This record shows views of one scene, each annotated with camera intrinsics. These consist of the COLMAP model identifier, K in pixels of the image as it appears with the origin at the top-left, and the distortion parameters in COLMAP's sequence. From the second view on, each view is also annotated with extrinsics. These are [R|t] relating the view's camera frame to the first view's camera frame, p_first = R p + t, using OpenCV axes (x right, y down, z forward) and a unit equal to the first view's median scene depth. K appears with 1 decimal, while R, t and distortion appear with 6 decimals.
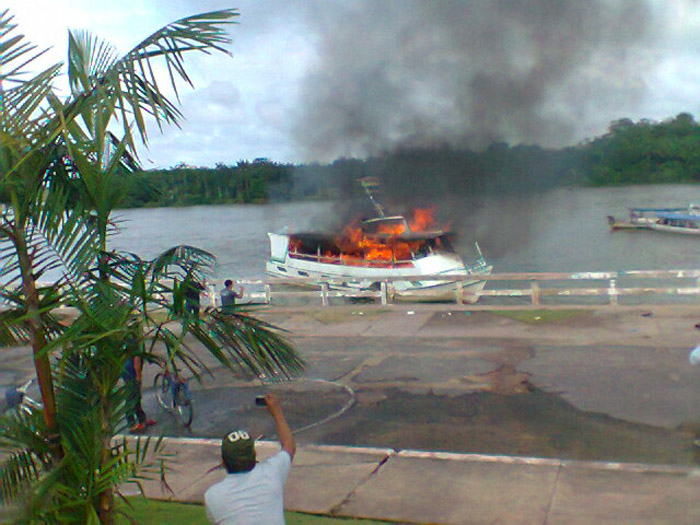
lens RADIAL K [[755.1, 0, 359.1], [0, 755.1, 271.5], [0, 0, 1]] dist [0.027543, 0.000000]
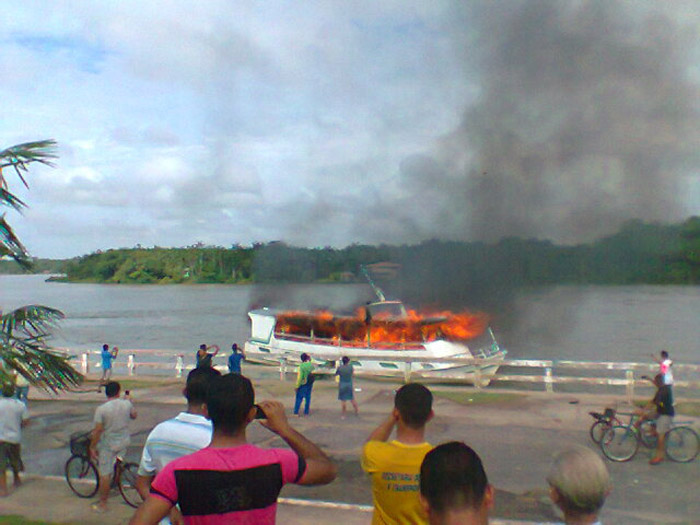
lens RADIAL K [[755.1, 0, 367.3], [0, 755.1, 271.9], [0, 0, 1]] dist [0.027543, 0.000000]
pose [[0.998843, 0.045023, -0.016900, 0.098485], [-0.046639, 0.992595, -0.112158, 0.008146], [0.011725, 0.112816, 0.993547, -0.083534]]
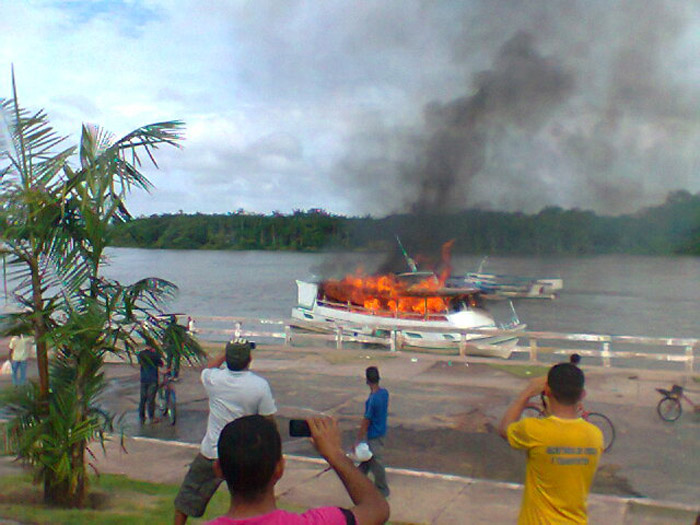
lens RADIAL K [[755.1, 0, 365.2], [0, 755.1, 273.2], [0, 0, 1]] dist [0.027543, 0.000000]
pose [[0.995952, 0.062394, -0.064700, 0.064542], [-0.066639, 0.995614, -0.065669, 0.006300], [0.060318, 0.069714, 0.995742, -0.094739]]
